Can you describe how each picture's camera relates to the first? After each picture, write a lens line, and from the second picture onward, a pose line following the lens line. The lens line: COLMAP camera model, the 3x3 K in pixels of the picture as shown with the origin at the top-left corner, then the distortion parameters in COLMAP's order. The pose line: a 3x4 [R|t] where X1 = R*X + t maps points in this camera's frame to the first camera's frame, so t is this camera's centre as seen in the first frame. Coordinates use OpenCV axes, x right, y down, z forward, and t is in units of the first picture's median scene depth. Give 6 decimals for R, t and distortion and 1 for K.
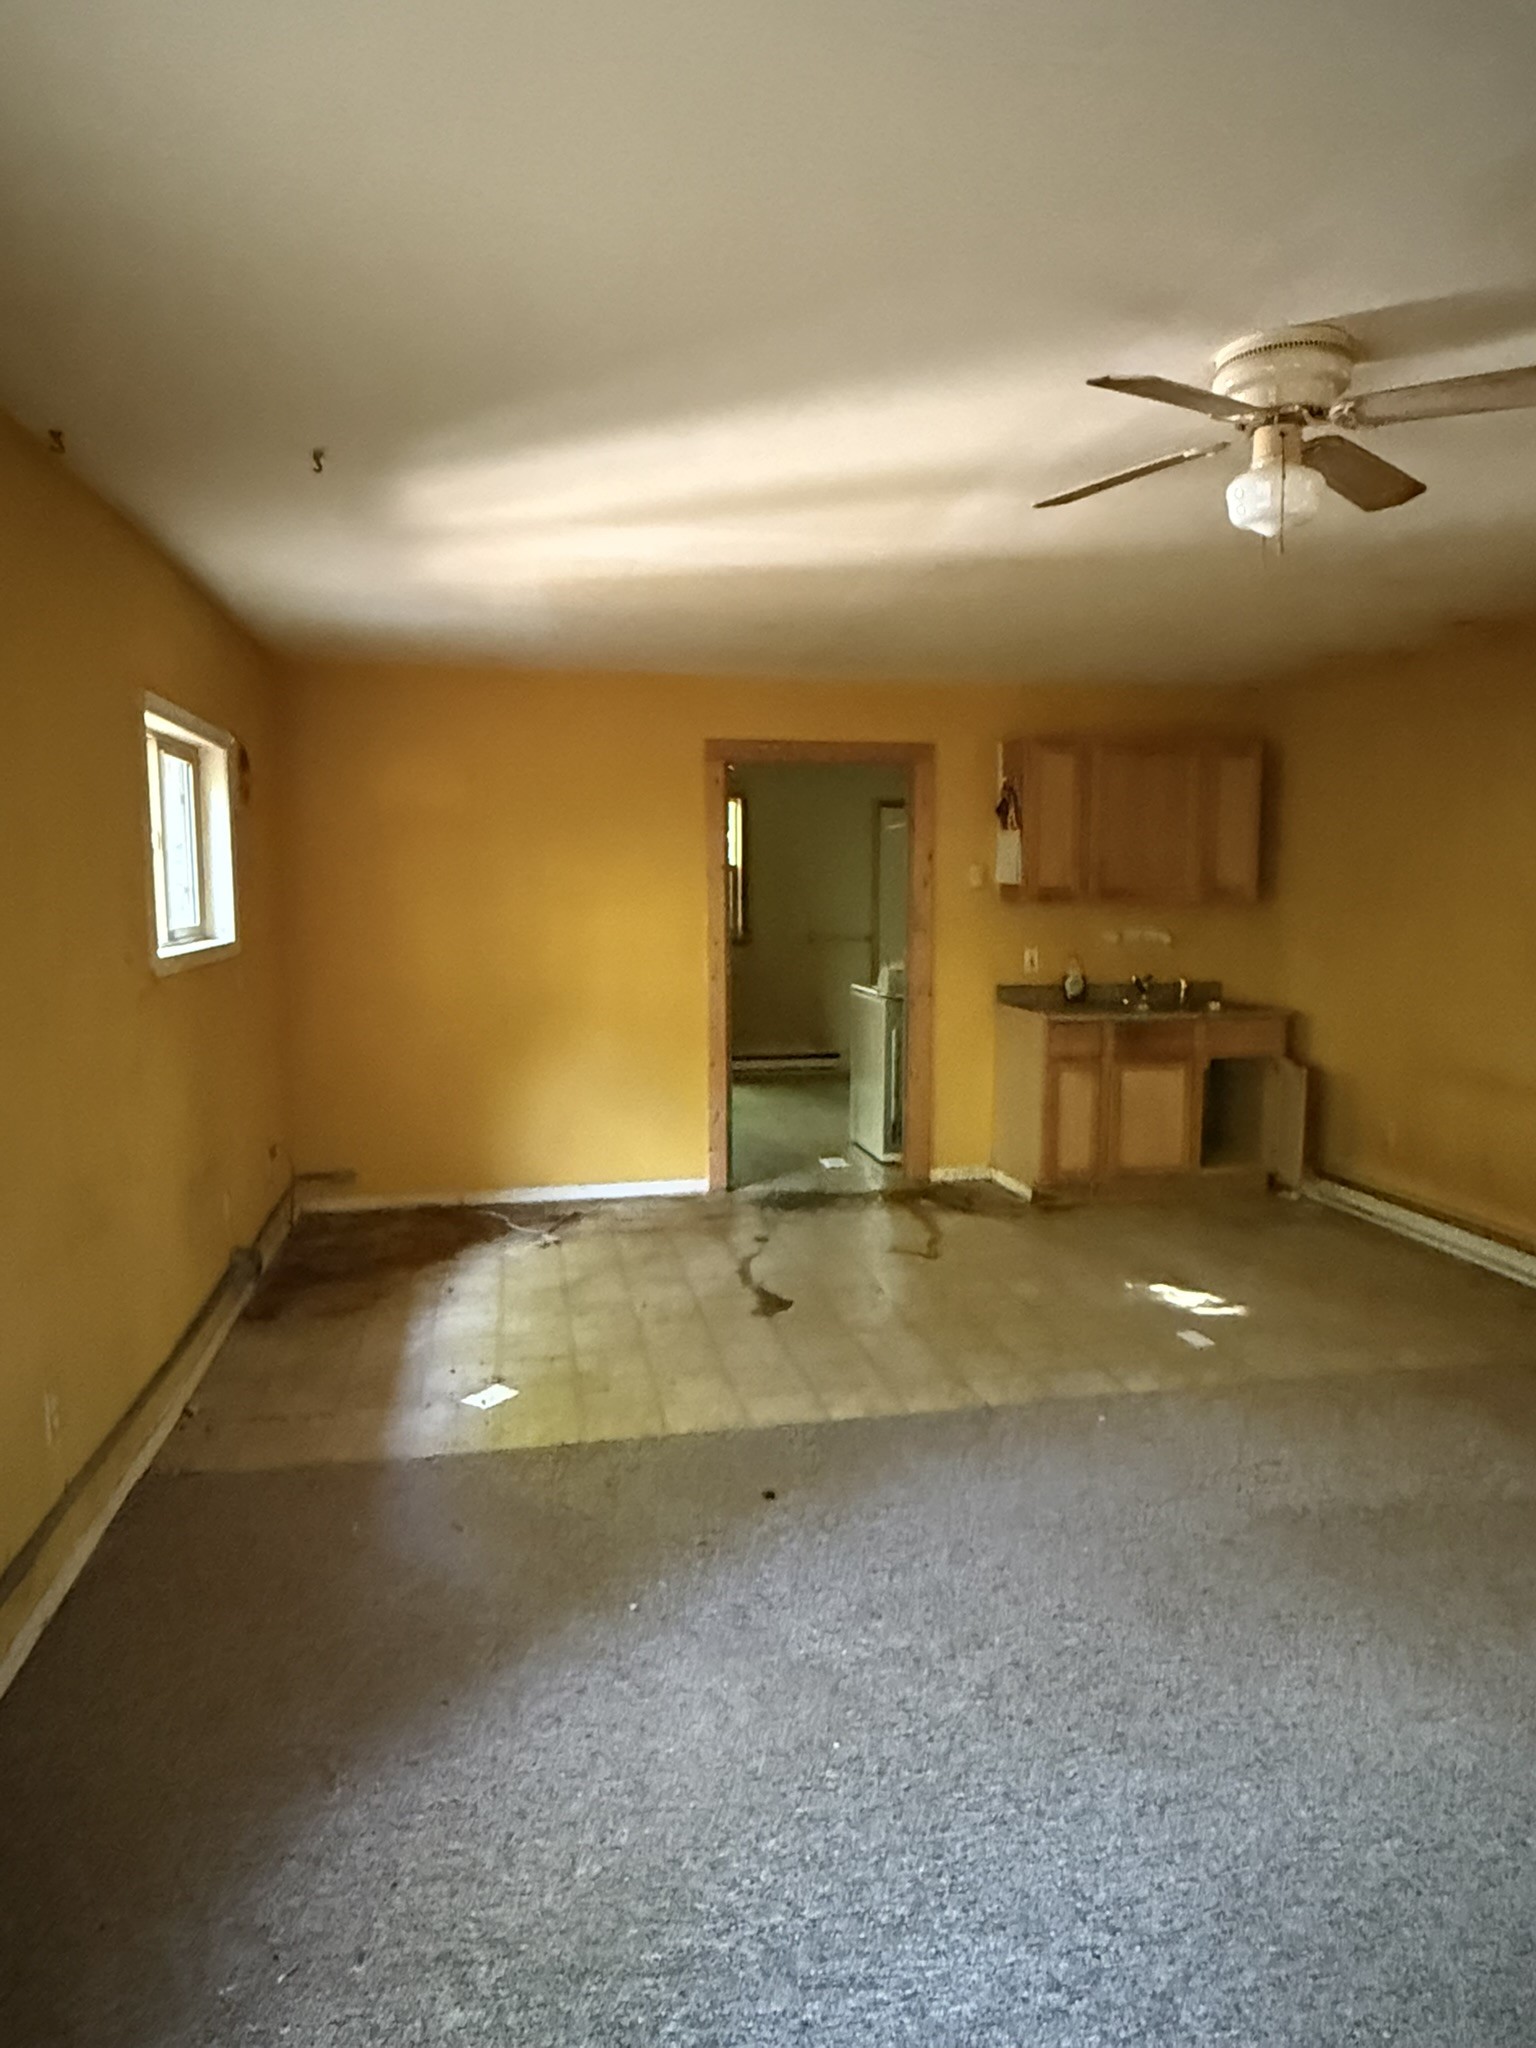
lens RADIAL K [[1319.2, 0, 766.7], [0, 1319.2, 1022.3], [0, 0, 1]] dist [0.005043, 0.002022]
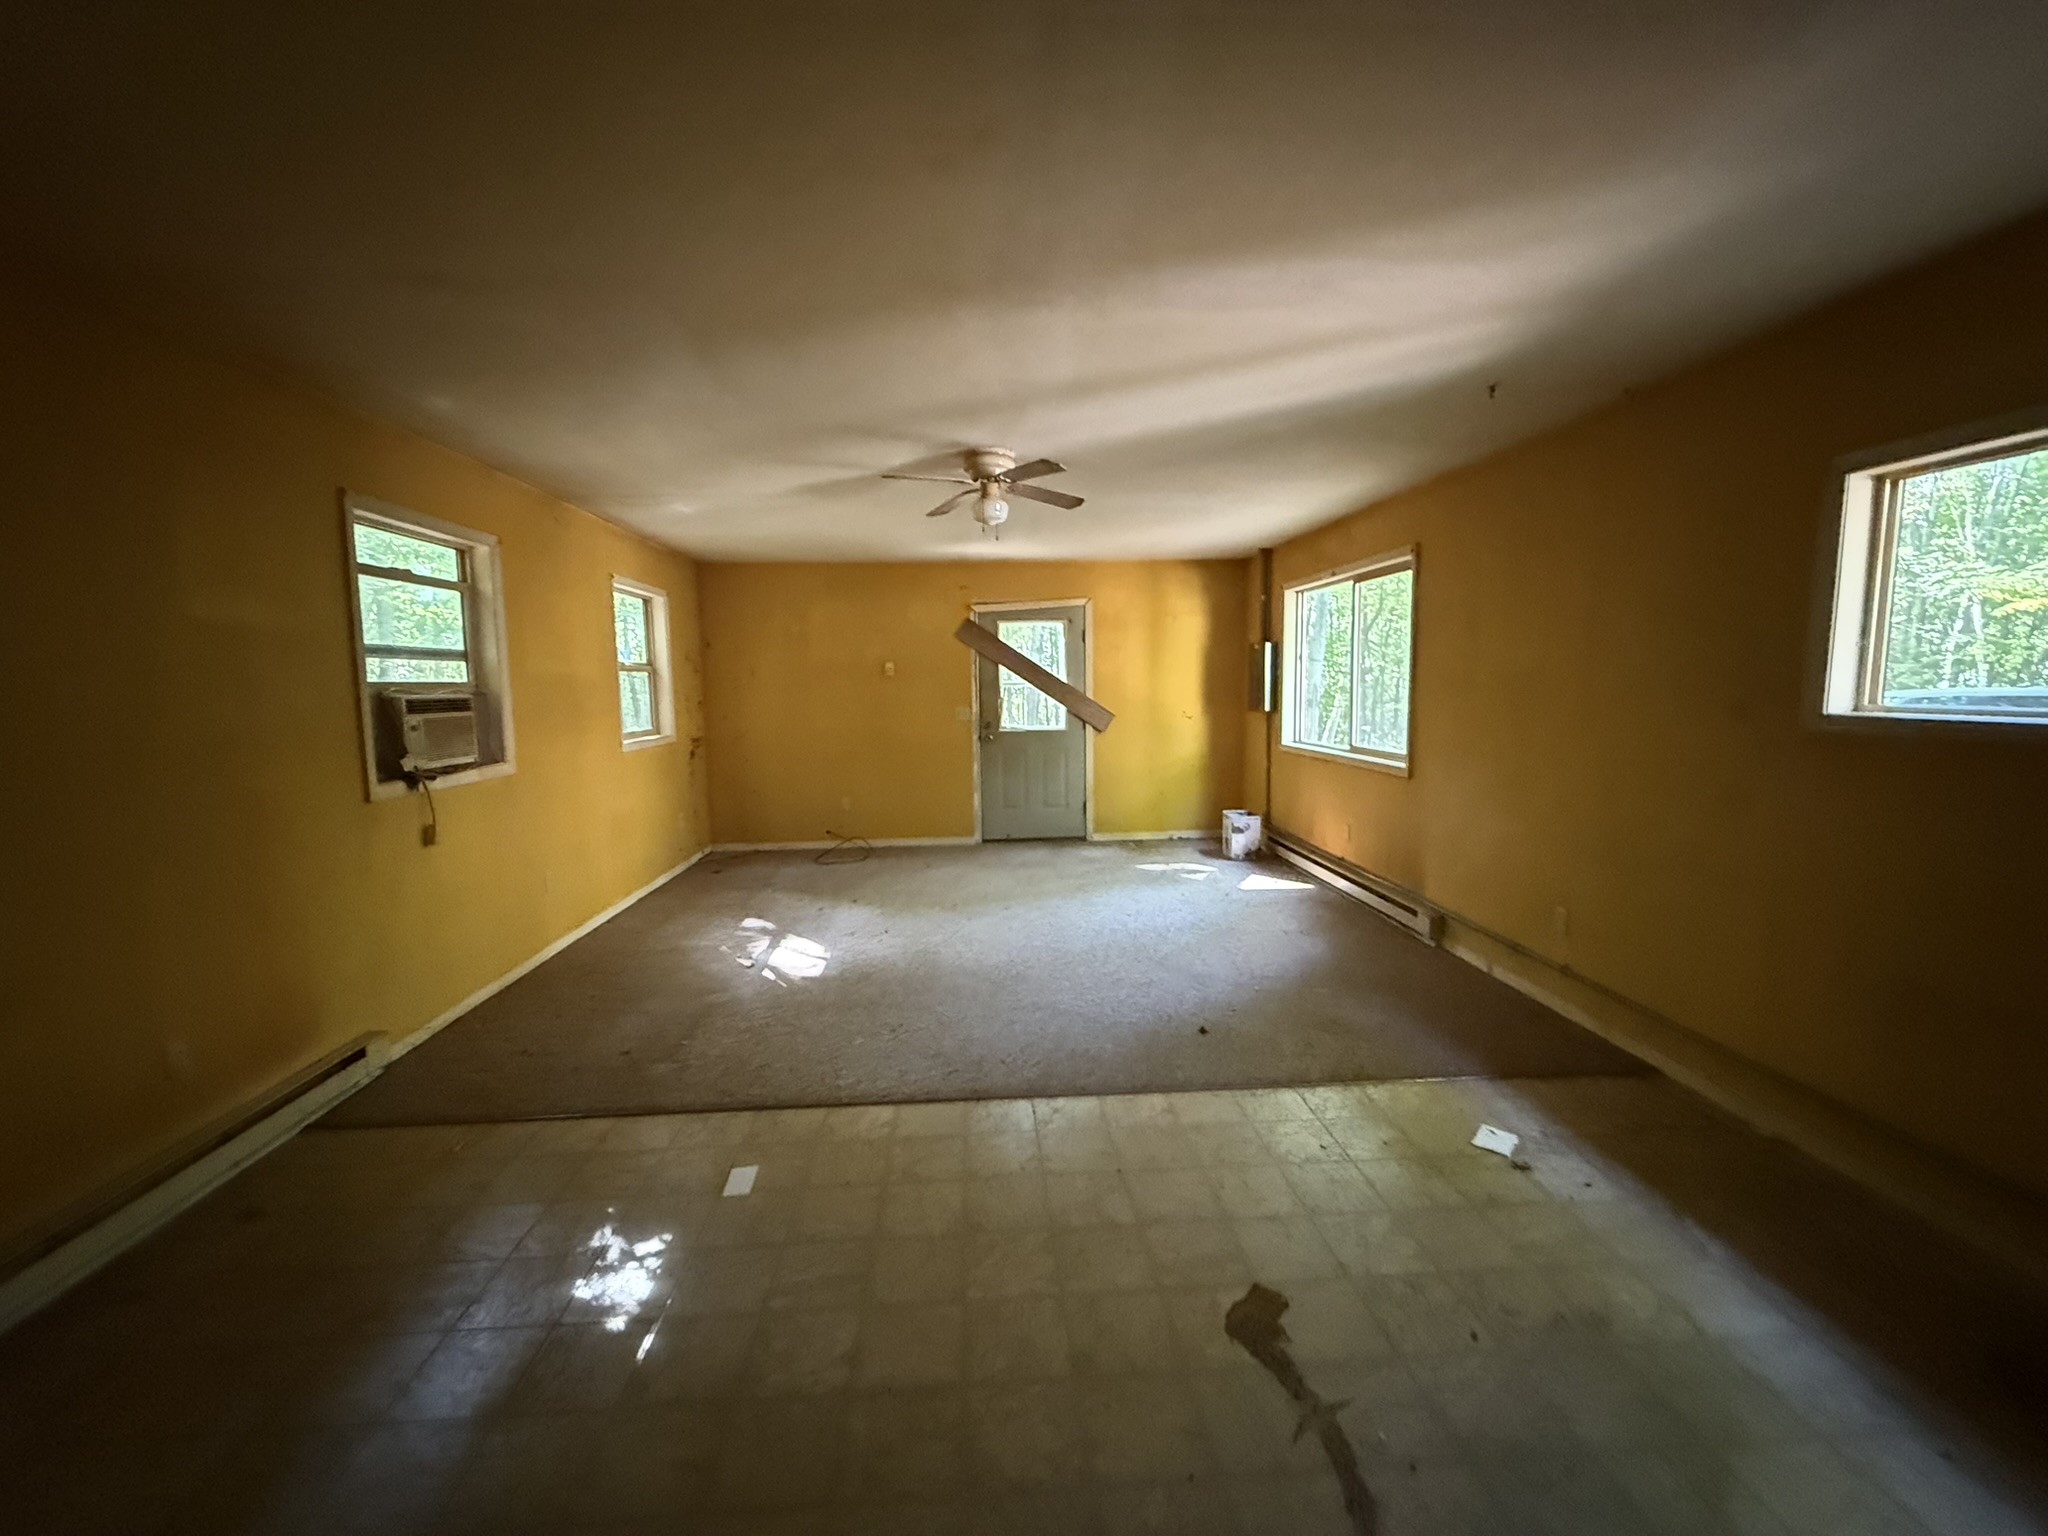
lens RADIAL K [[834.5, 0, 1032.6], [0, 834.5, 764.5], [0, 0, 1]] dist [0.007810, -0.000264]
pose [[-0.993667, 0.003721, 0.112301, 0.057146], [0.027055, 0.977969, 0.206987, -0.112829], [-0.109057, 0.208715, -0.971877, 1.189748]]
